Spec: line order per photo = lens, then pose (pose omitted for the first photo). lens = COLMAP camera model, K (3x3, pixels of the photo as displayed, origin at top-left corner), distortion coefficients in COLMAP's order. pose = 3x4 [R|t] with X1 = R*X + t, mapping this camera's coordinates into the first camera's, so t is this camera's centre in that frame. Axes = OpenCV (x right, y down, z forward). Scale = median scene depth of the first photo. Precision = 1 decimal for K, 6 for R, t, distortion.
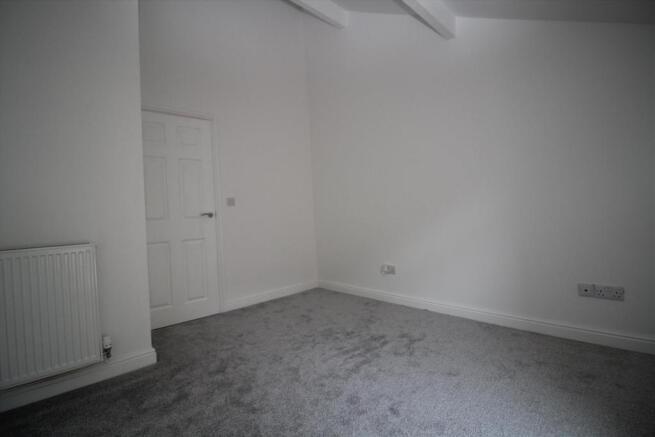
lens RADIAL K [[302.8, 0, 327.6], [0, 302.8, 210.4], [0, 0, 1]] dist [-0.000791, -0.011092]
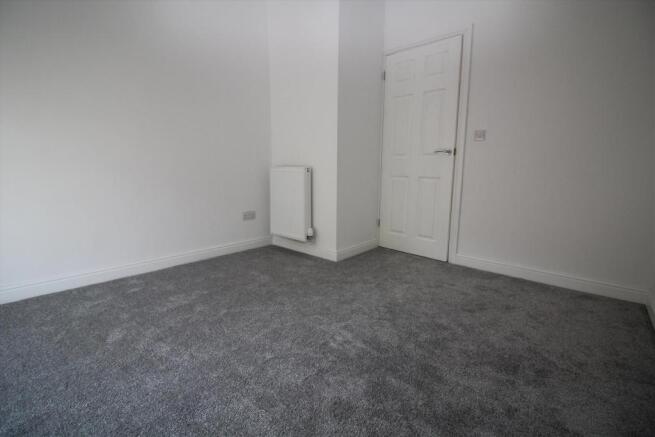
lens RADIAL K [[302.8, 0, 327.6], [0, 302.8, 210.4], [0, 0, 1]] dist [-0.000791, -0.011092]
pose [[0.088308, 0.195810, -0.976658, 0.593072], [-0.000855, 0.980503, 0.196504, 0.010186], [0.996093, -0.016517, 0.086754, 0.706065]]
